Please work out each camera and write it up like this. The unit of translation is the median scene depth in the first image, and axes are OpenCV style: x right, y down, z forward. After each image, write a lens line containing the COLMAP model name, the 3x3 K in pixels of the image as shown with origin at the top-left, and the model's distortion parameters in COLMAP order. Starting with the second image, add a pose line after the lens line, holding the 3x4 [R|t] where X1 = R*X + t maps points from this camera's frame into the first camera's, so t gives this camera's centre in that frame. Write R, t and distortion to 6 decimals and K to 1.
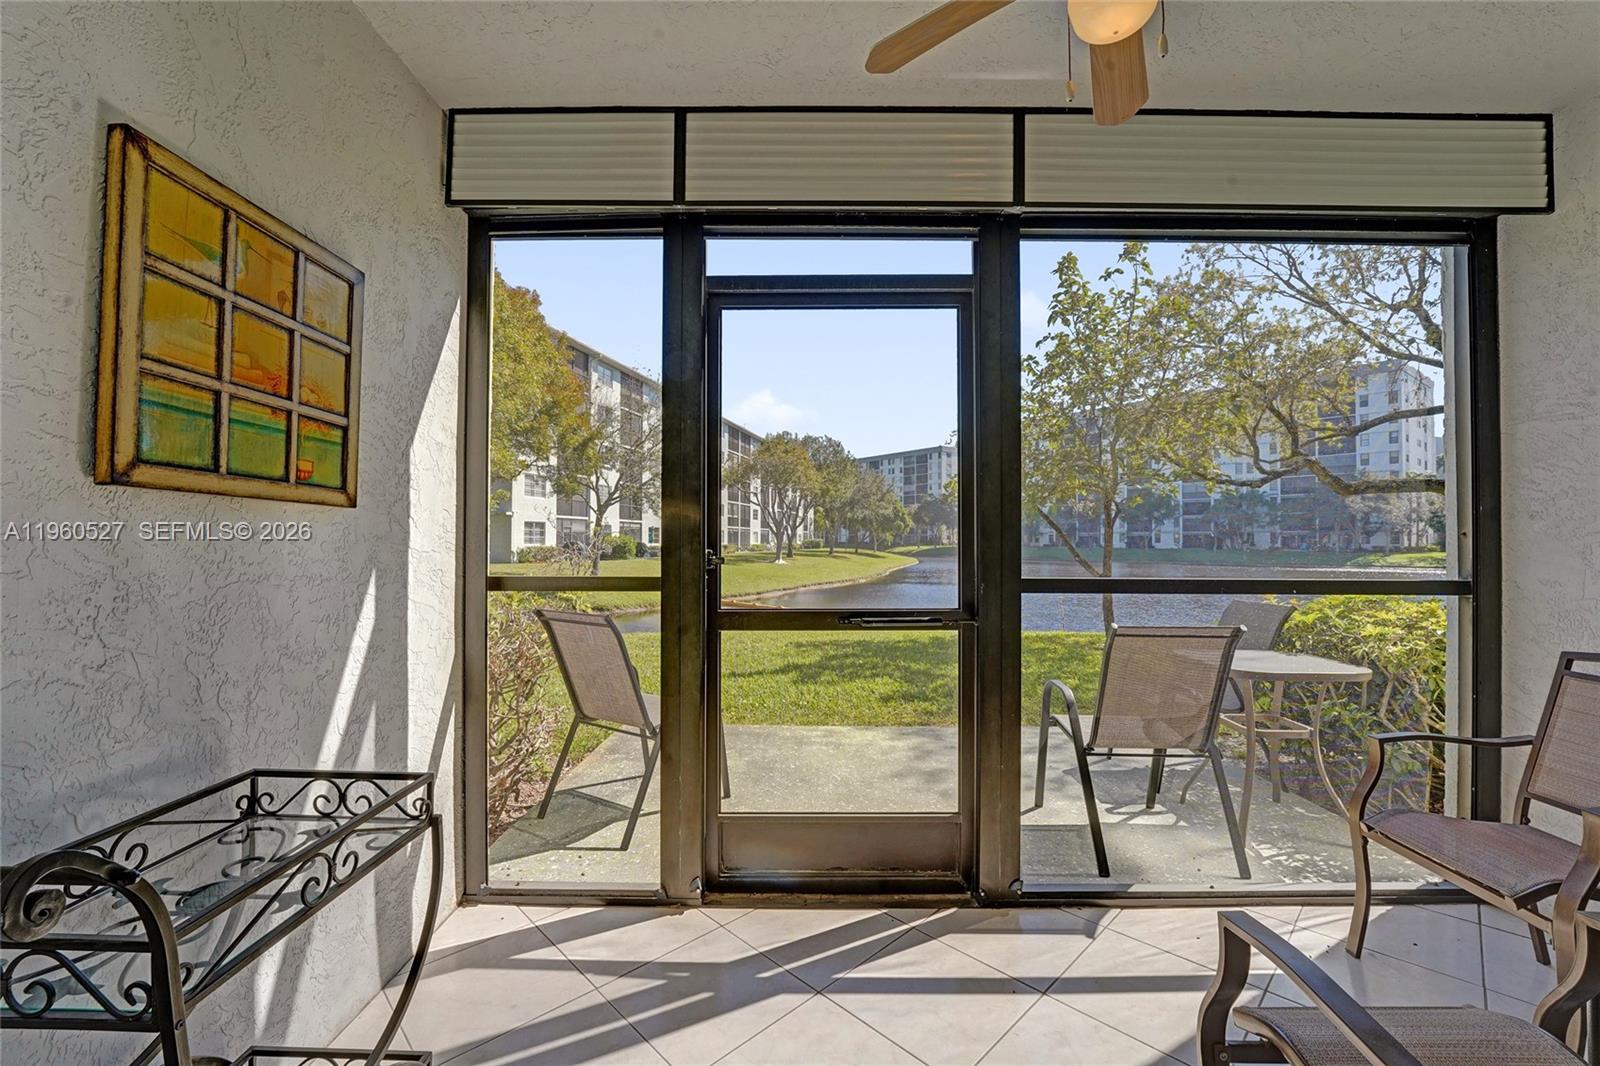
lens RADIAL K [[655.4, 0, 800.0], [0, 655.4, 533.0], [0, 0, 1]] dist [-0.027754, 0.003297]
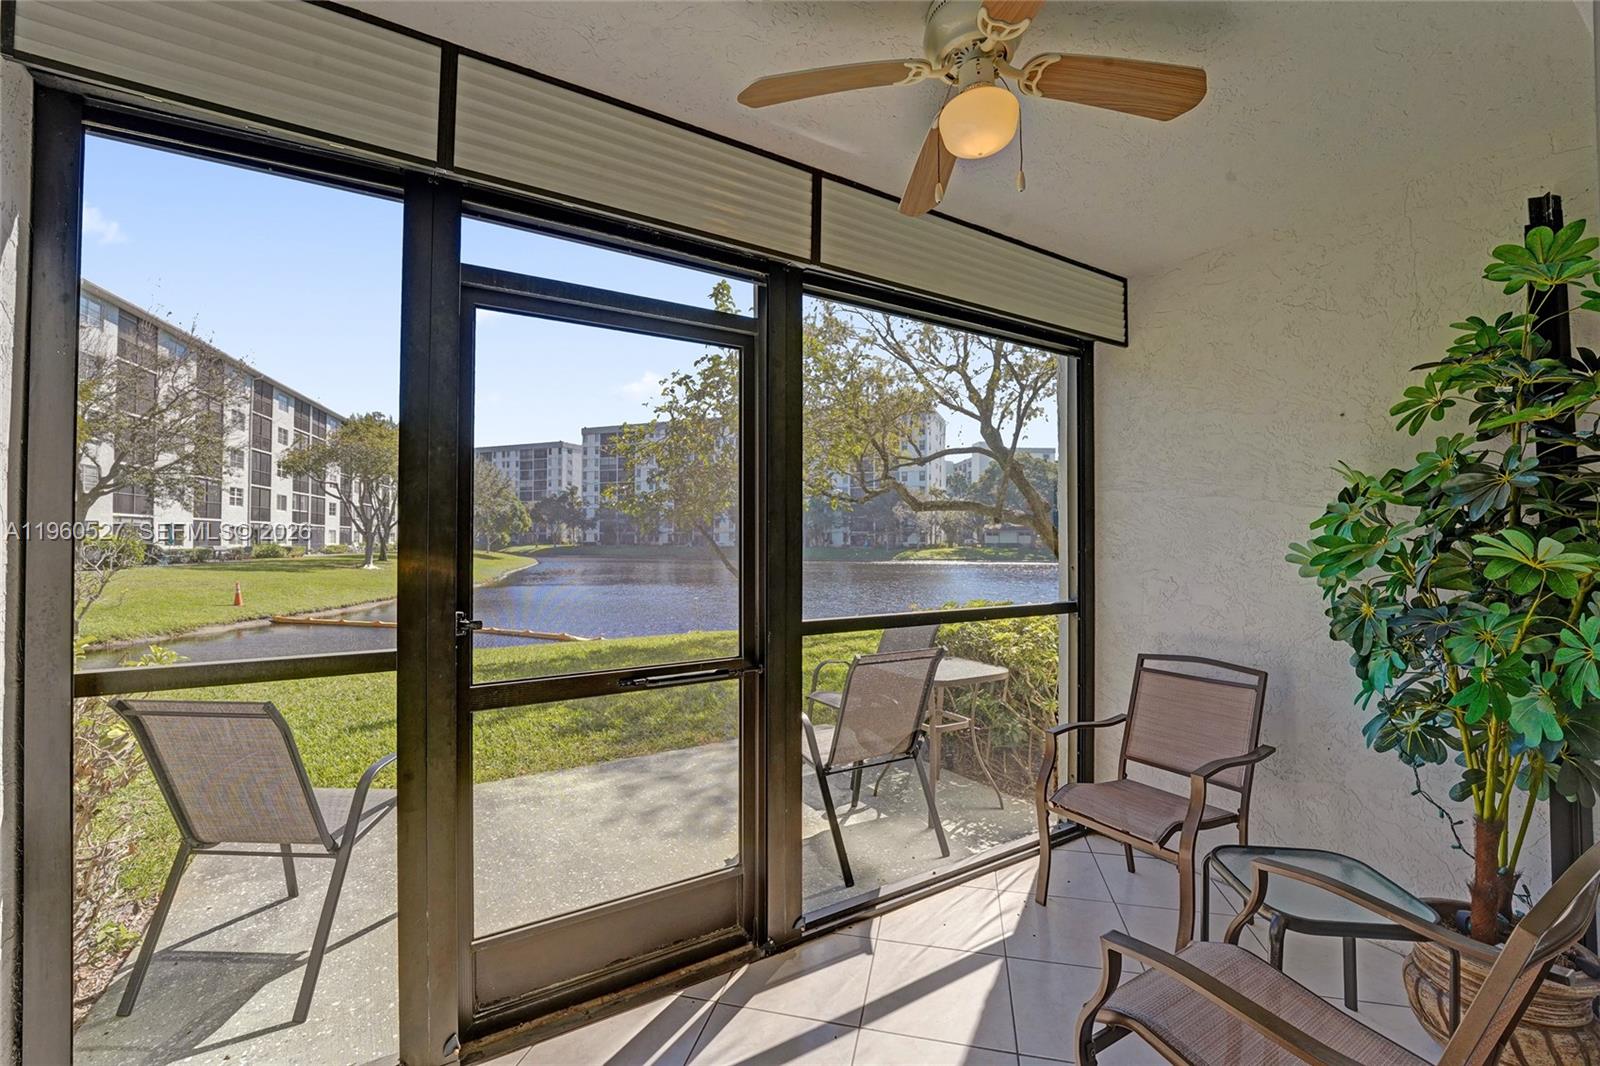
lens RADIAL K [[656.1, 0, 791.5], [0, 656.1, 529.4], [0, 0, 1]] dist [-0.028581, 0.003472]
pose [[0.850019, 0.006976, 0.526706, -0.200794], [-0.005443, 0.999975, -0.004460, -0.067500], [-0.526724, 0.000924, 0.850036, 0.118899]]
